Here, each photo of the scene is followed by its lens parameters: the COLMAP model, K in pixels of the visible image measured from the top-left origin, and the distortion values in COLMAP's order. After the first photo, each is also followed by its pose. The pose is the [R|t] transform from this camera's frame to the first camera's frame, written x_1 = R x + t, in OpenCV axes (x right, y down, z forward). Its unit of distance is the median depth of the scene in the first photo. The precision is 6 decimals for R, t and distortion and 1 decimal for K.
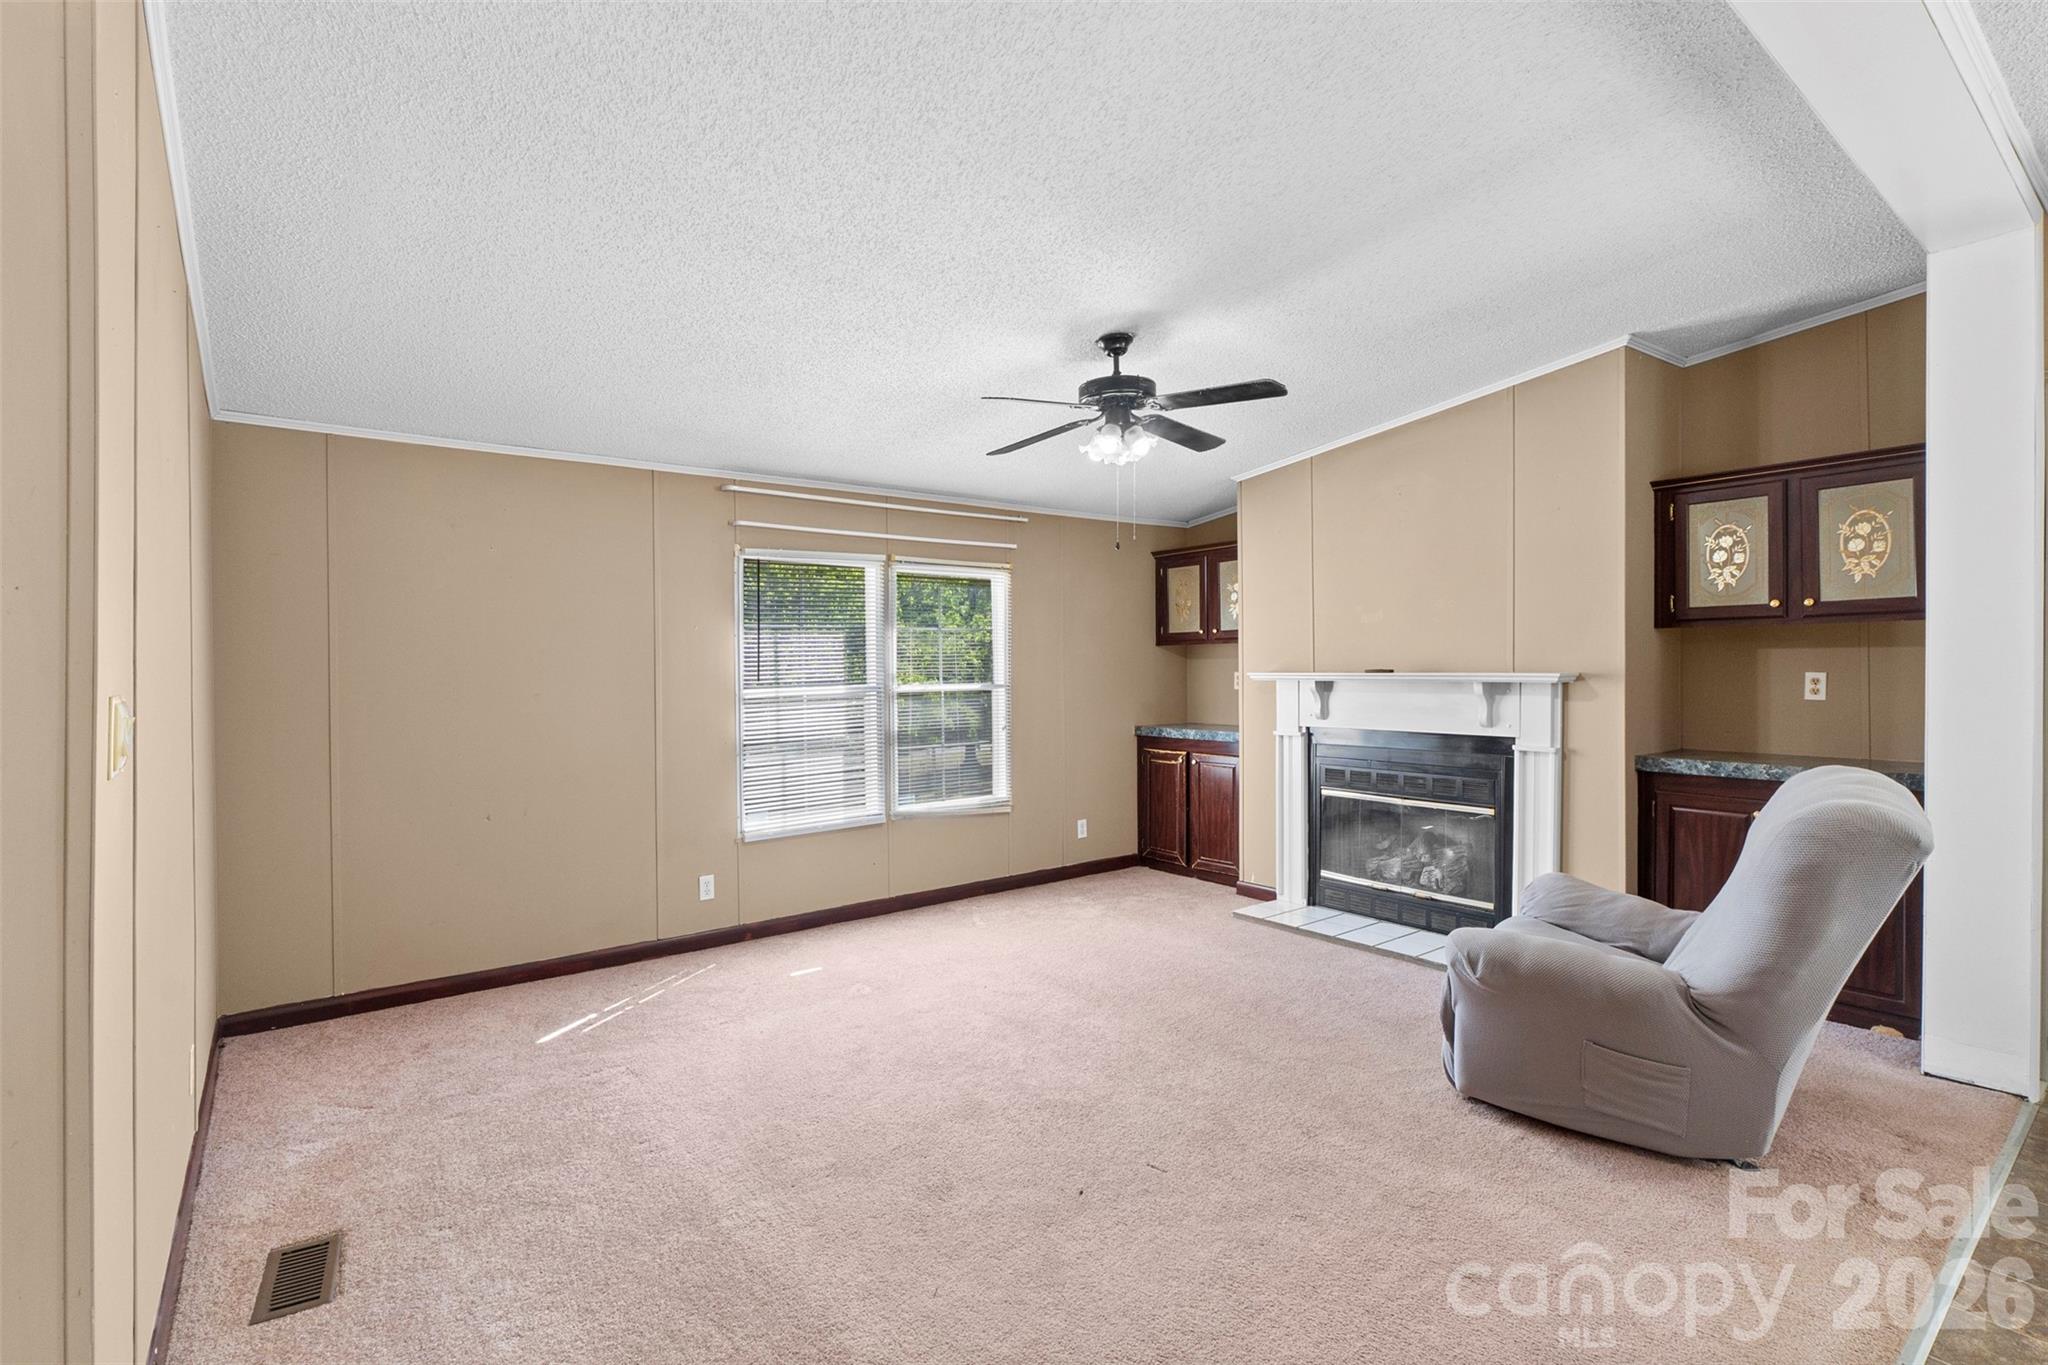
lens RADIAL K [[952.4, 0, 1004.7], [0, 952.4, 670.7], [0, 0, 1]] dist [-0.003901, -0.001103]
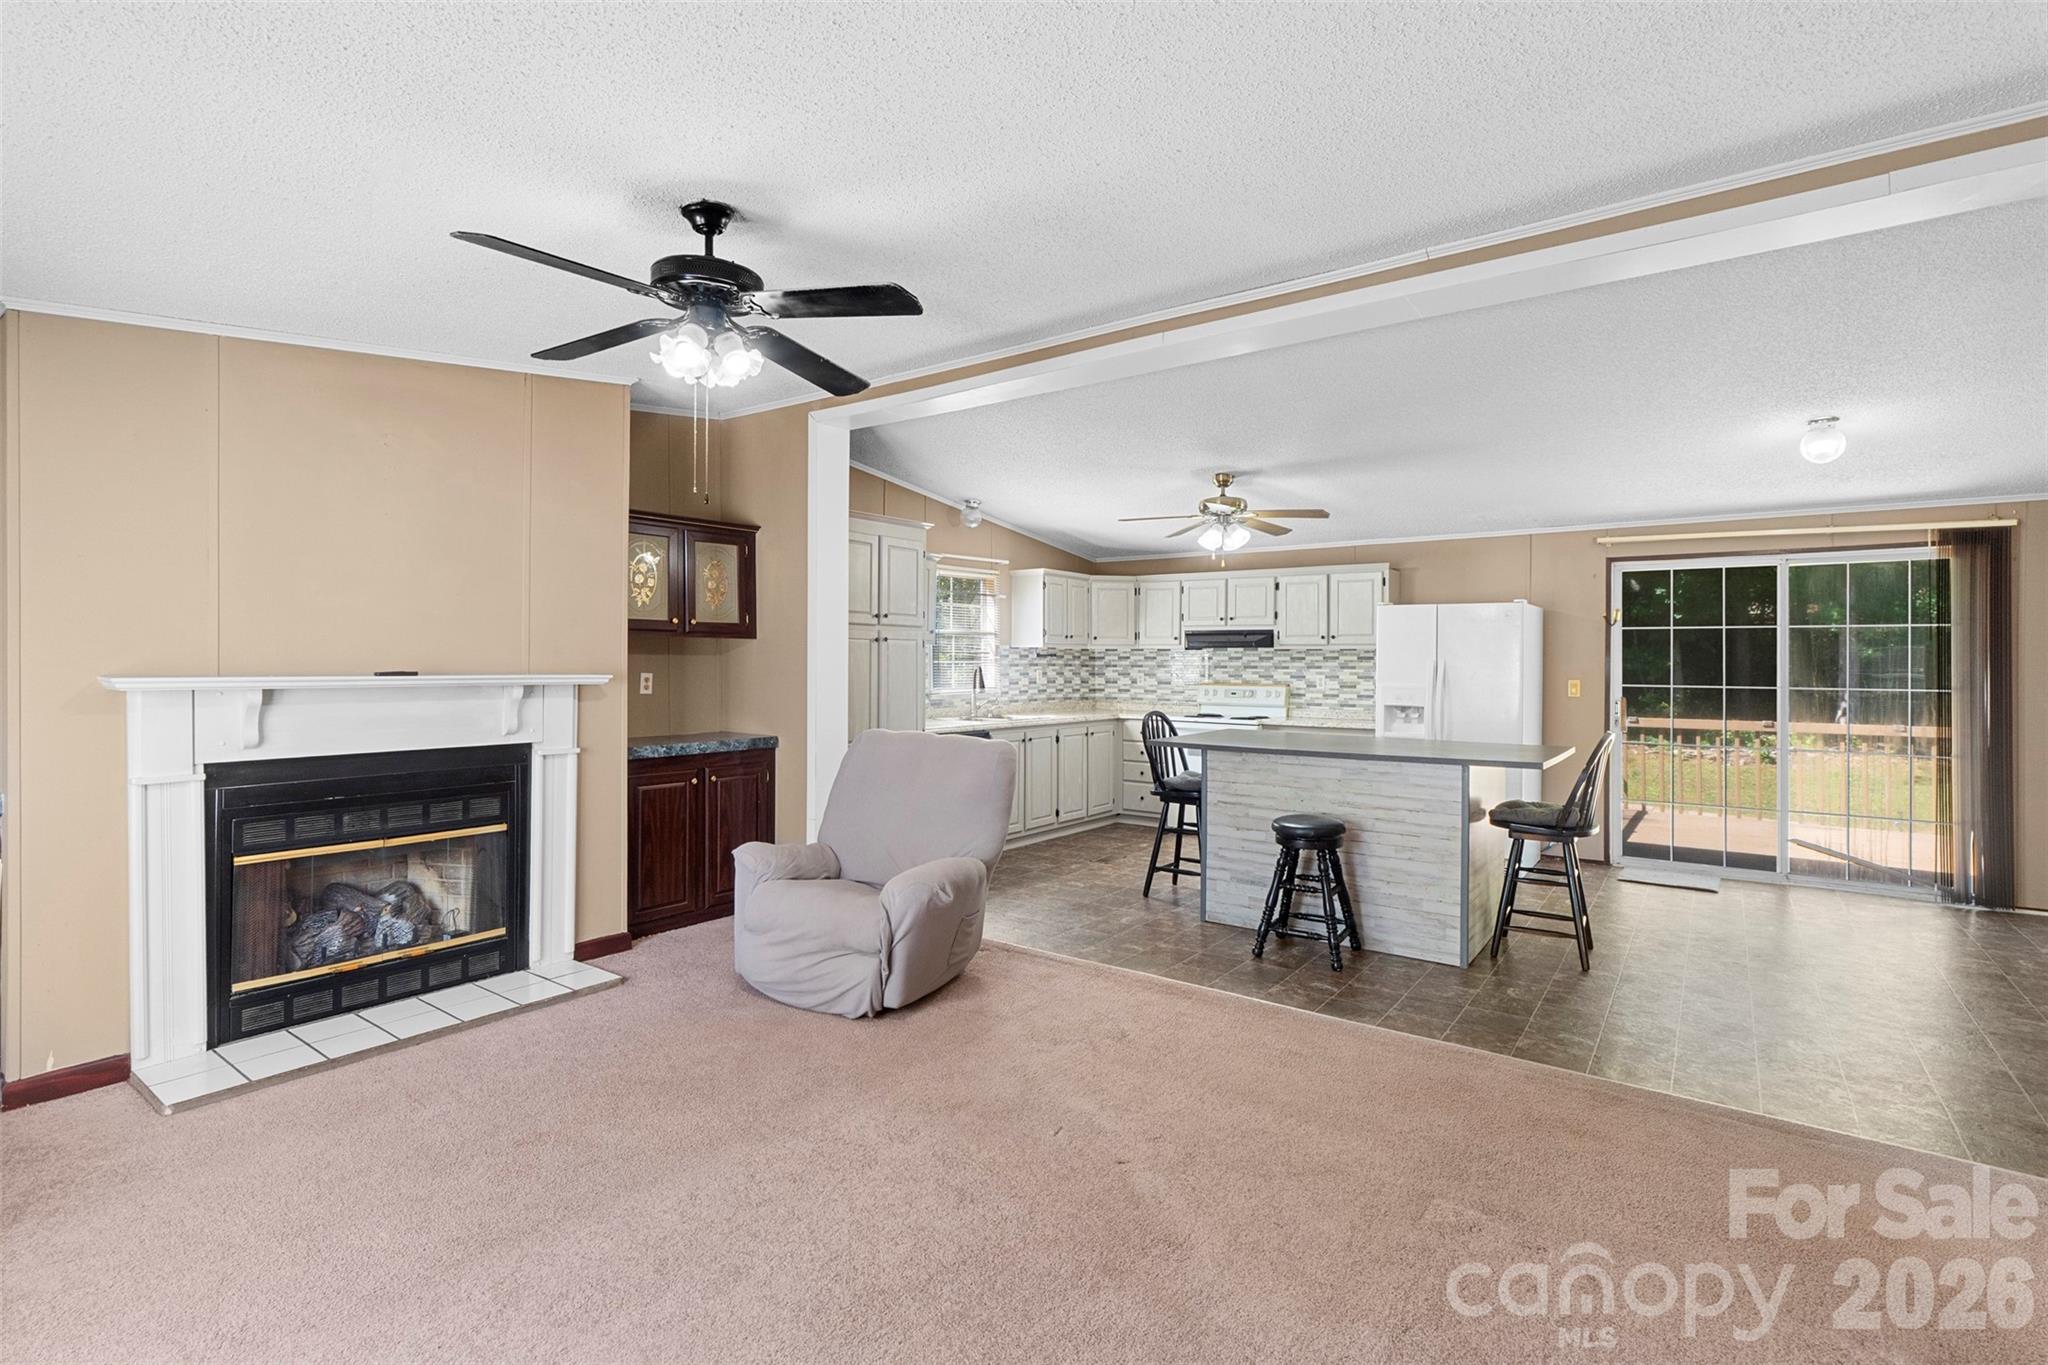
lens RADIAL K [[952.4, 0, 1009.8], [0, 952.4, 664.8], [0, 0, 1]] dist [-0.003901, -0.001103]
pose [[-0.282254, 0.003762, 0.959332, -0.543732], [0.001518, 0.999993, -0.003475, -0.003967], [-0.959339, 0.000475, -0.282258, 0.855423]]
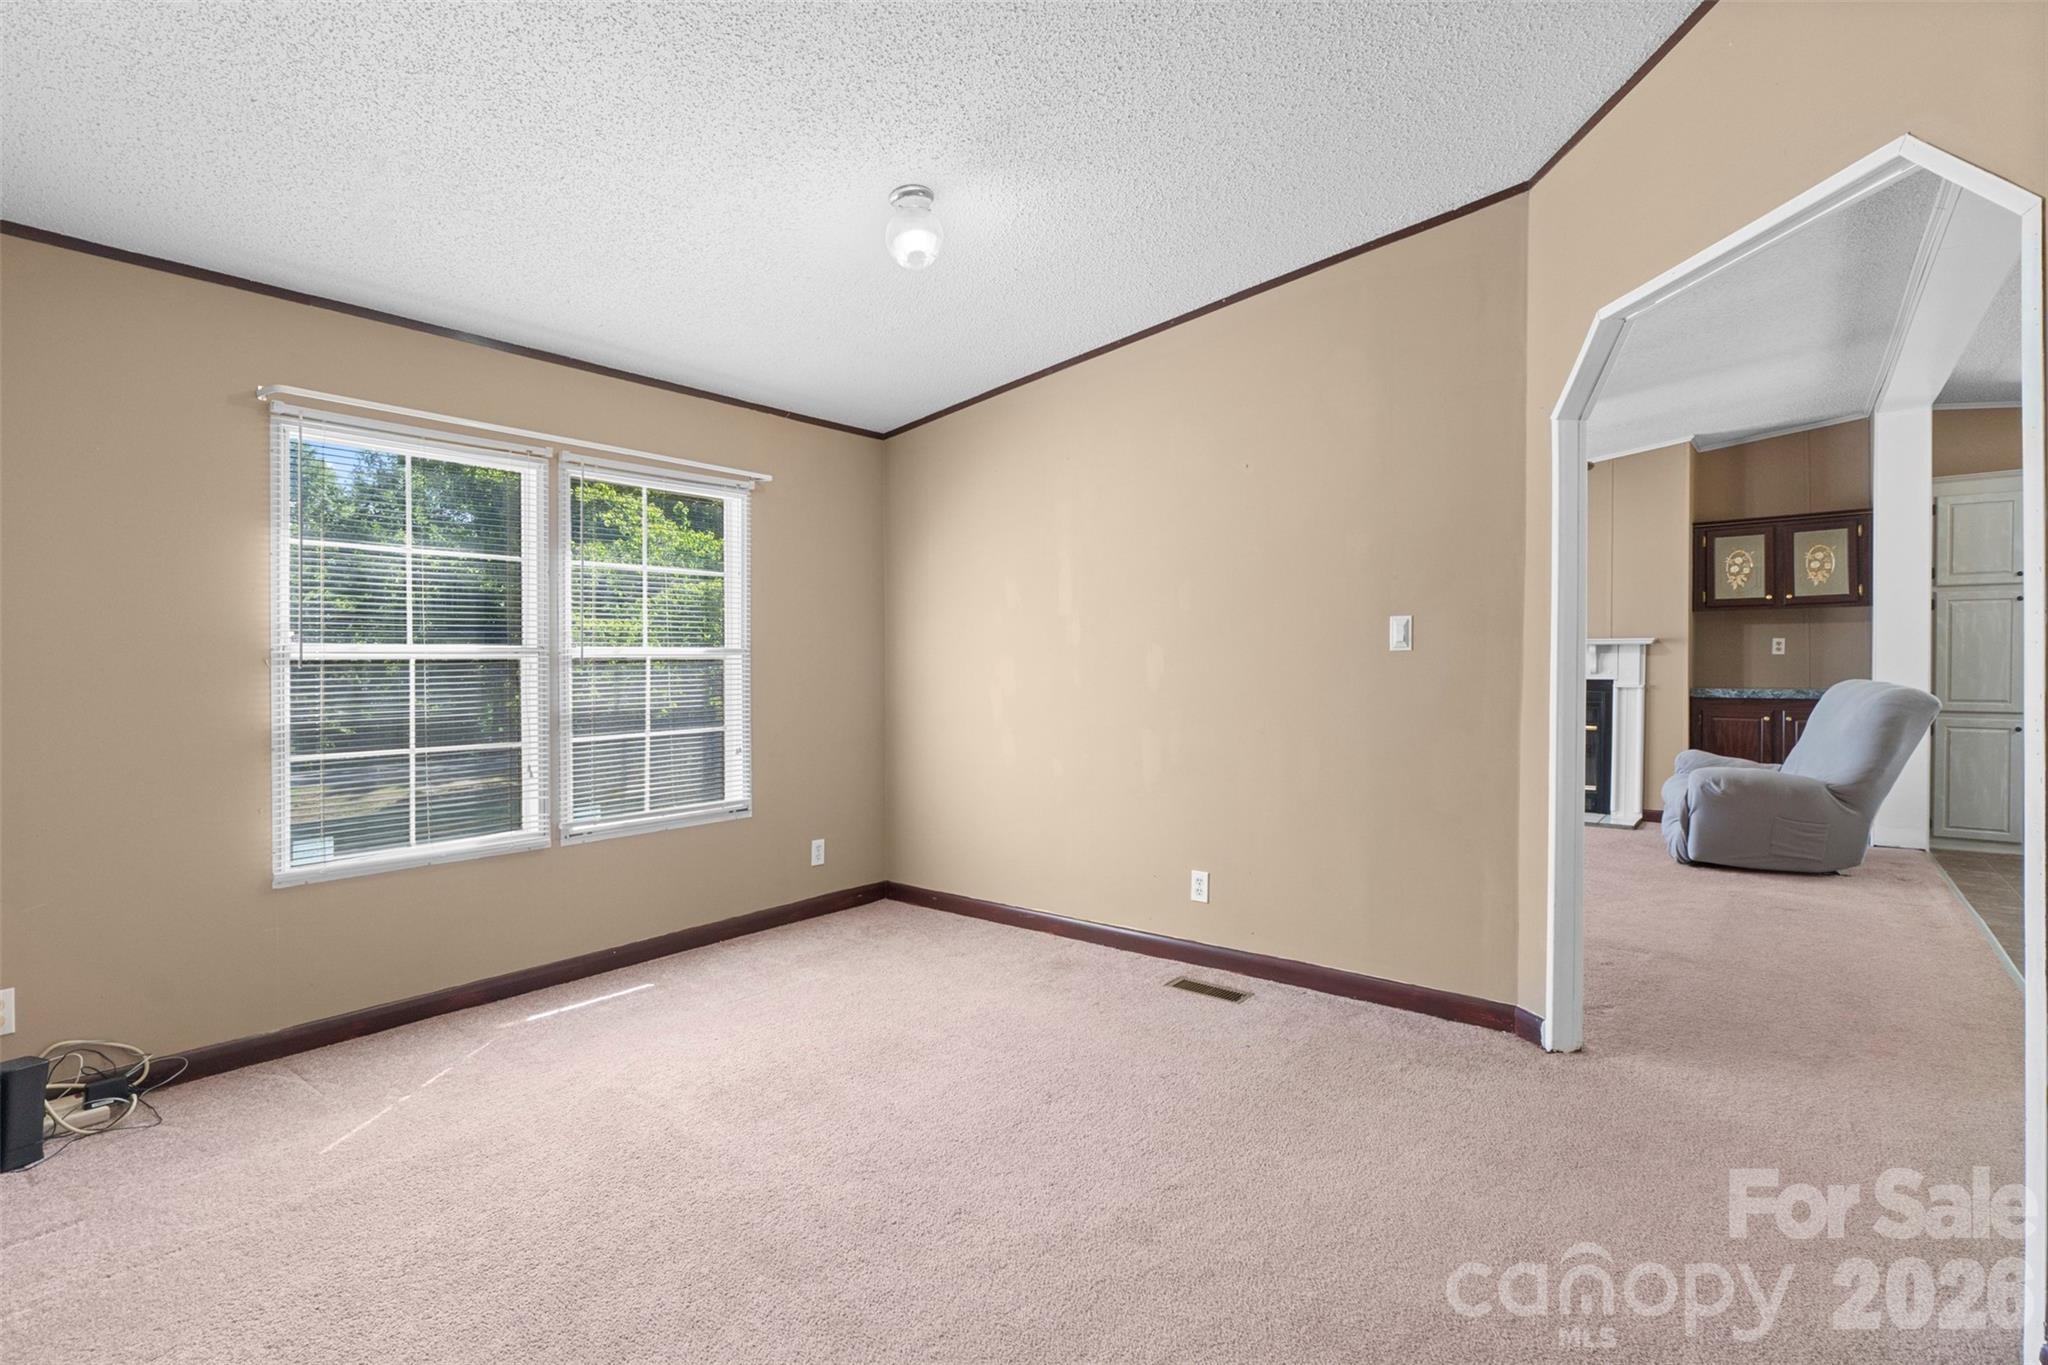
lens RADIAL K [[952.4, 0, 1020.8], [0, 952.4, 667.6], [0, 0, 1]] dist [-0.003901, -0.001103]
pose [[0.970351, 0.000102, 0.241702, -0.852518], [0.000278, 0.999999, -0.001539, 0.054821], [-0.241701, 0.001561, 0.970349, -0.318172]]
